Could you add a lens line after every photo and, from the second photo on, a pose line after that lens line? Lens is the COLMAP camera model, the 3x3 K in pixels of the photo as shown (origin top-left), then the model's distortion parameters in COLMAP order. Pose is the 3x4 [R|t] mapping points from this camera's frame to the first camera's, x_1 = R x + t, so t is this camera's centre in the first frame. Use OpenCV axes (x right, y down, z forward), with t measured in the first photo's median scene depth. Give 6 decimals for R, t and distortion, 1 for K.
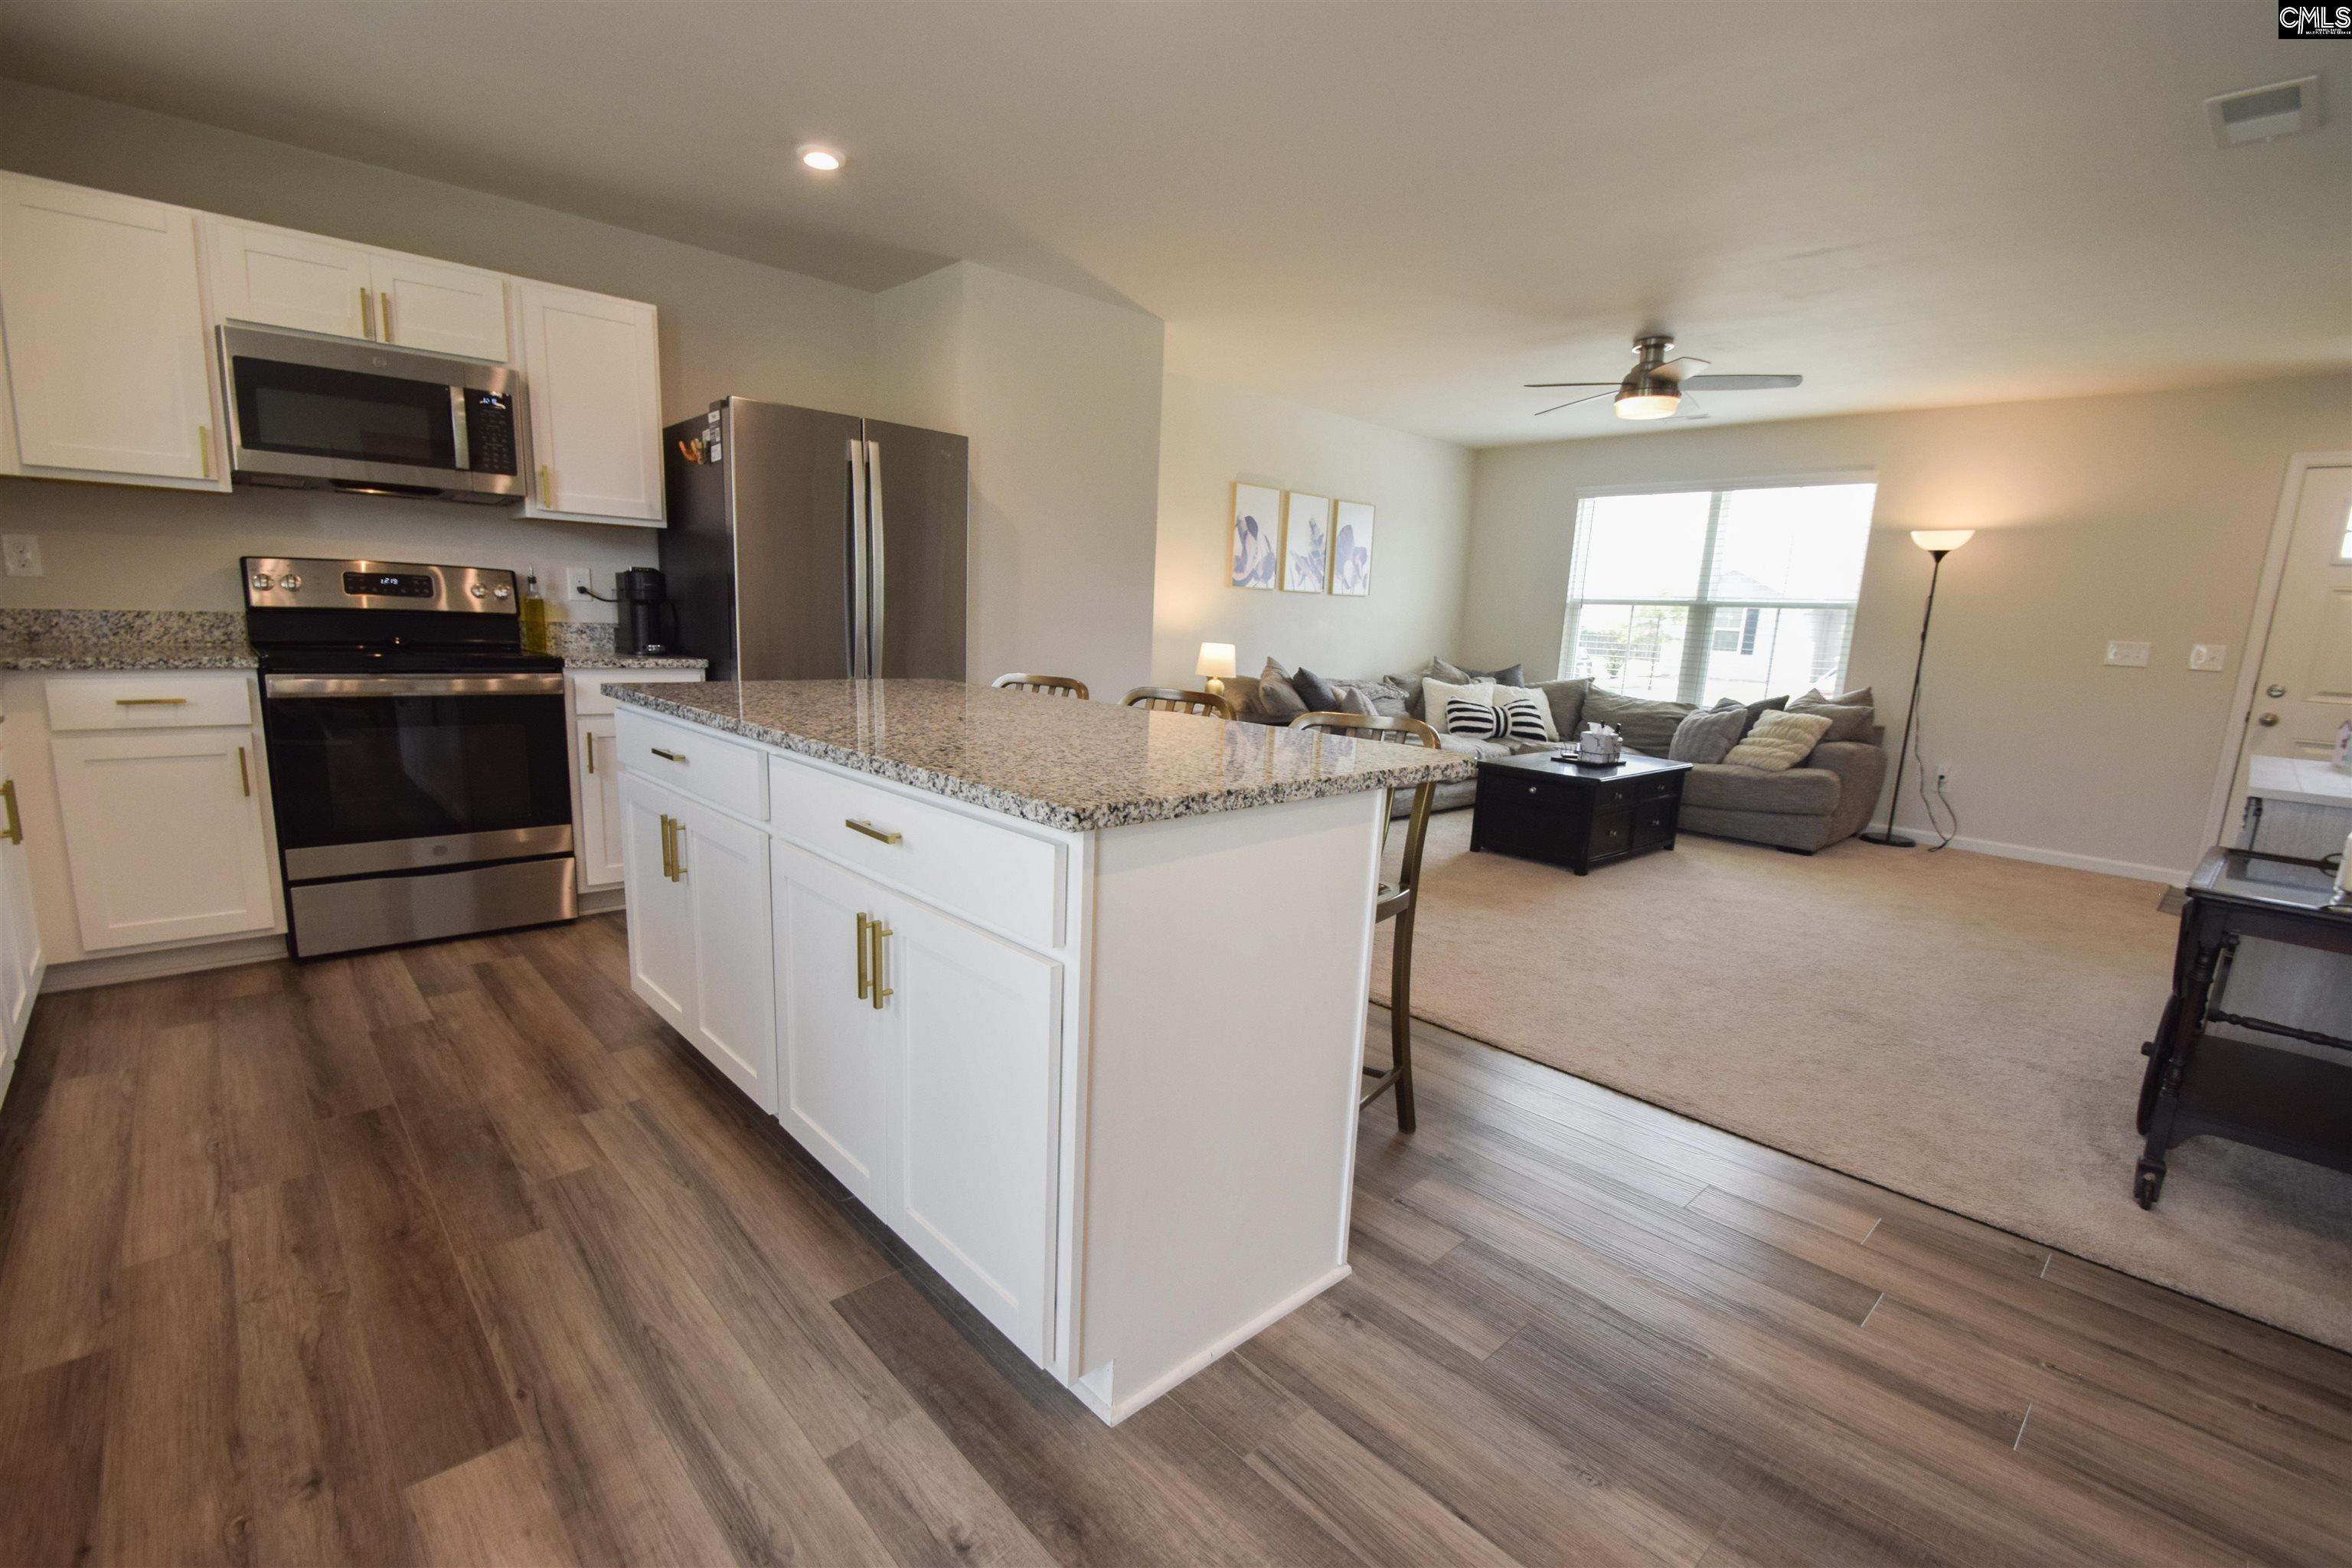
lens RADIAL K [[1041.4, 0, 1169.0], [0, 1041.4, 793.4], [0, 0, 1]] dist [-0.004962, 0.000043]
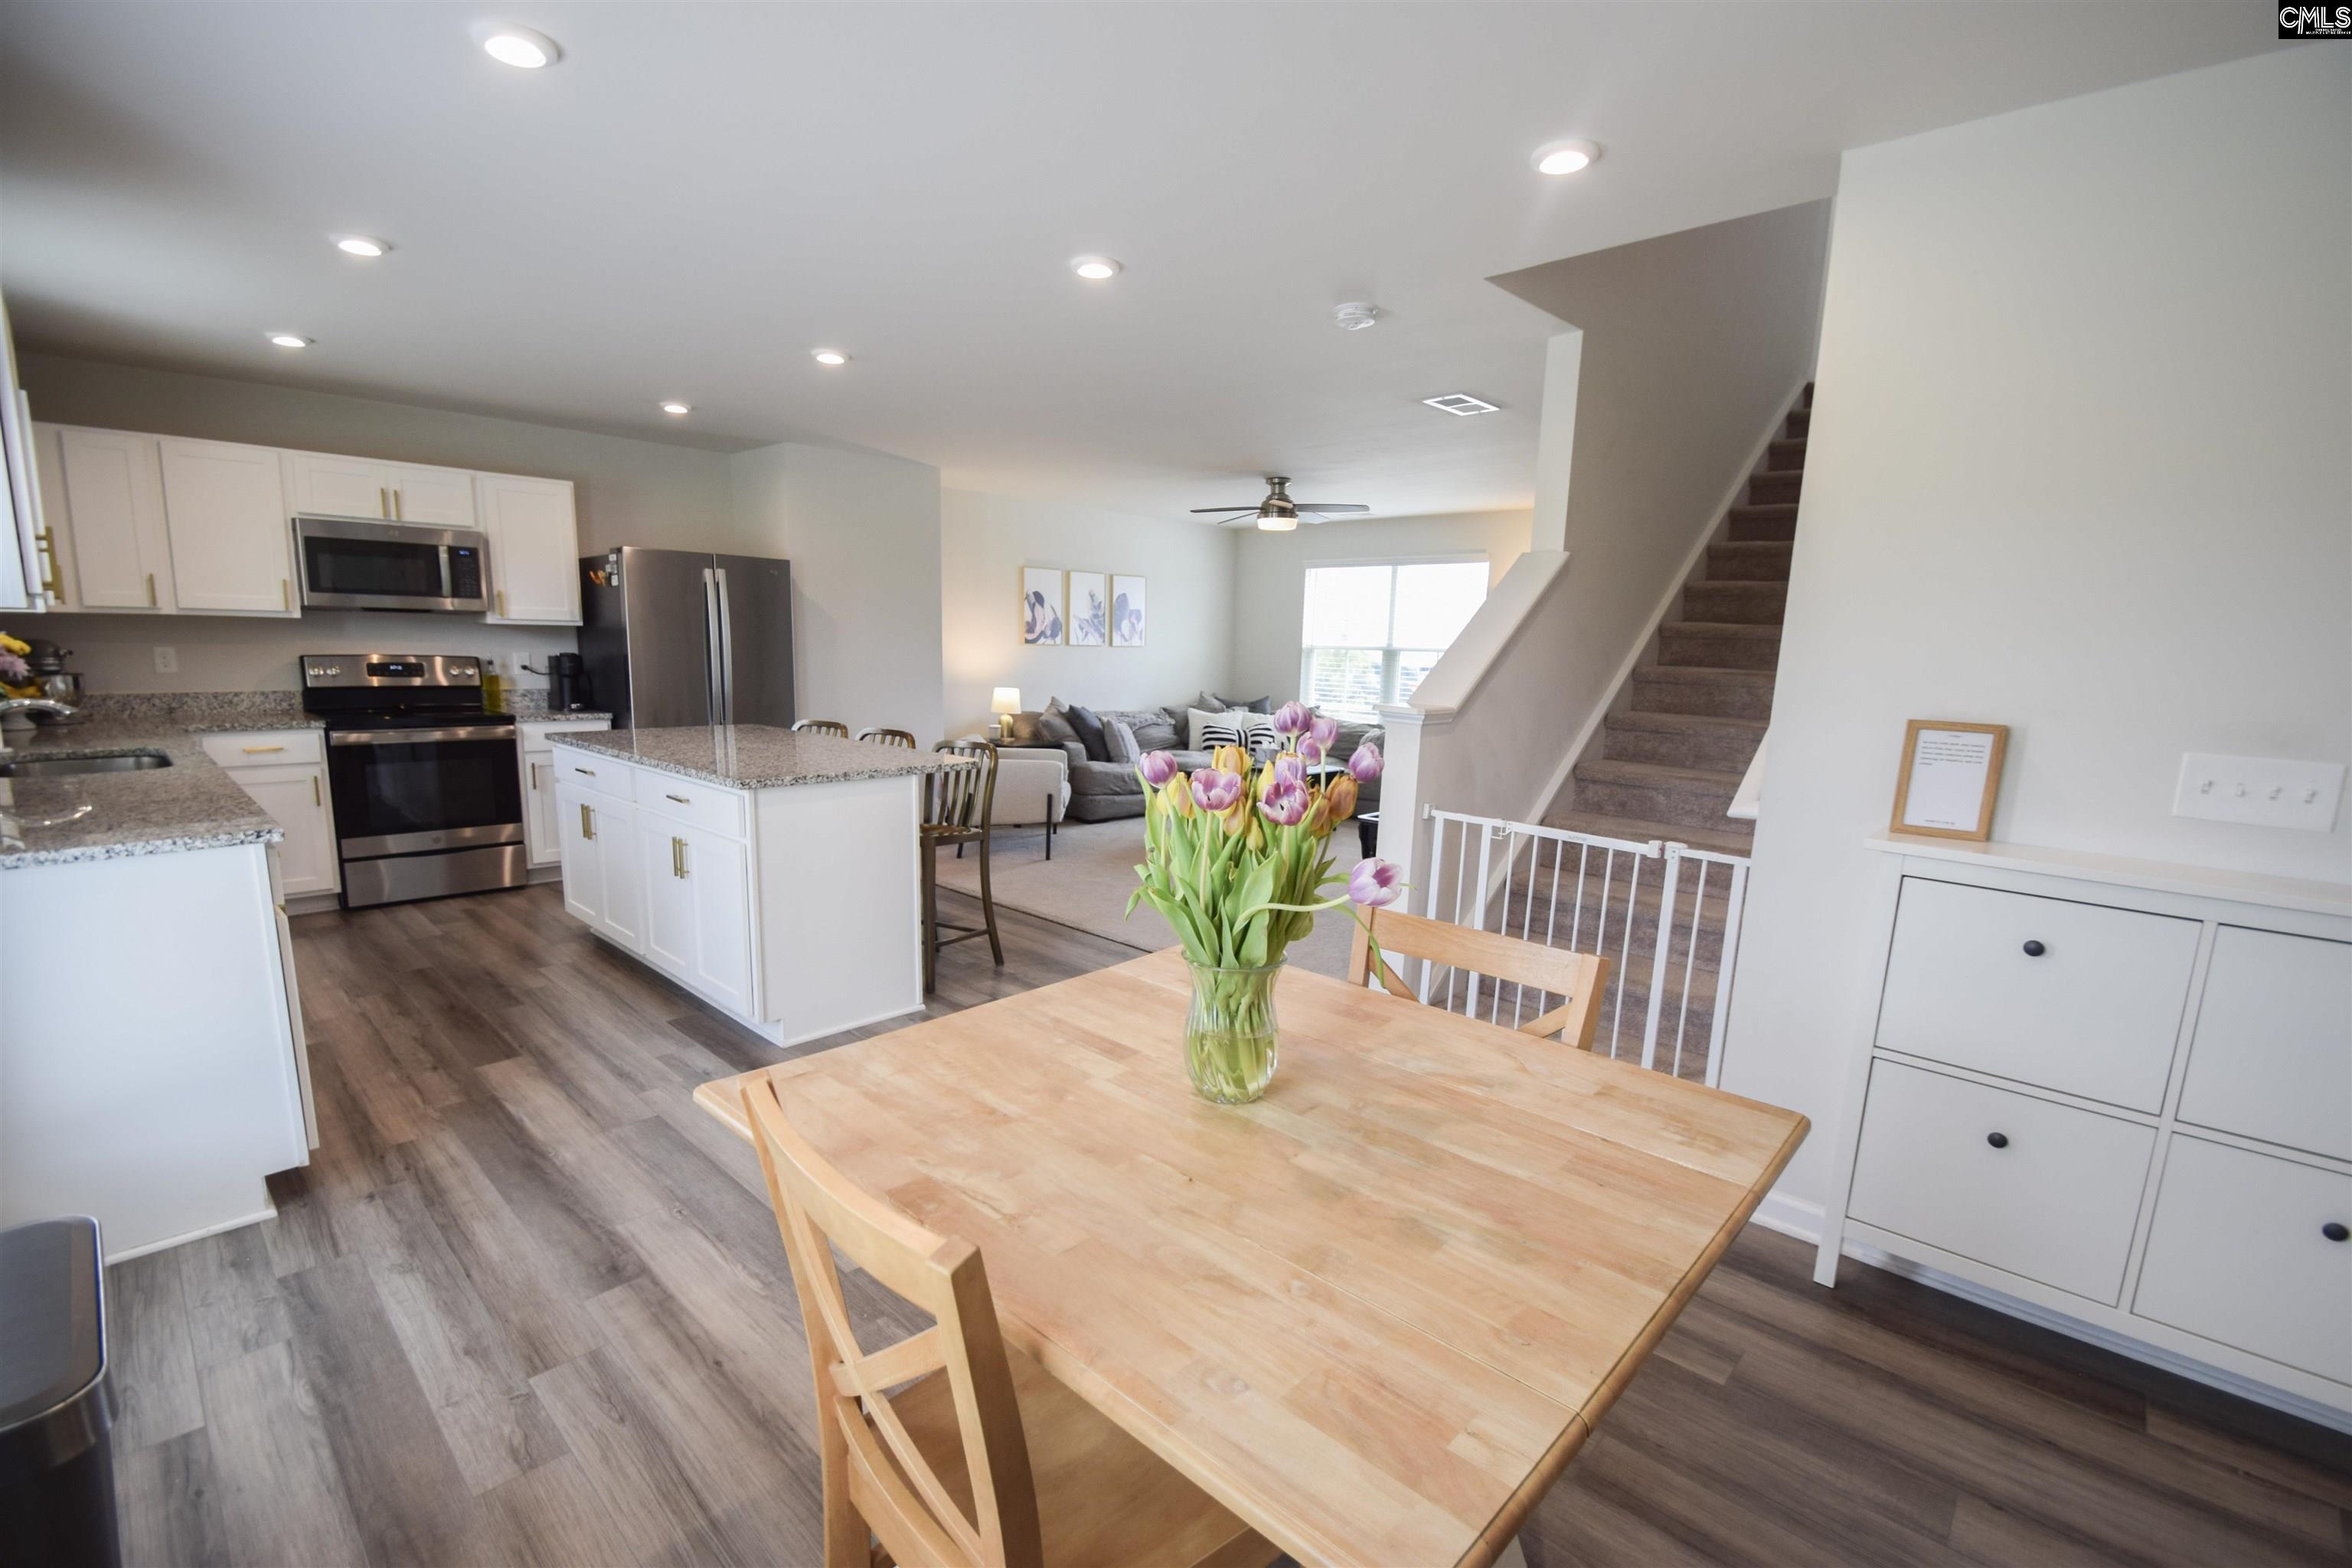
lens RADIAL K [[1041.4, 0, 1180.4], [0, 1041.4, 796.4], [0, 0, 1]] dist [-0.004962, 0.000043]
pose [[0.997398, -0.026217, 0.067149, 0.294660], [0.027531, 0.999446, -0.018716, 0.045882], [-0.066621, 0.020516, 0.997567, -0.598573]]
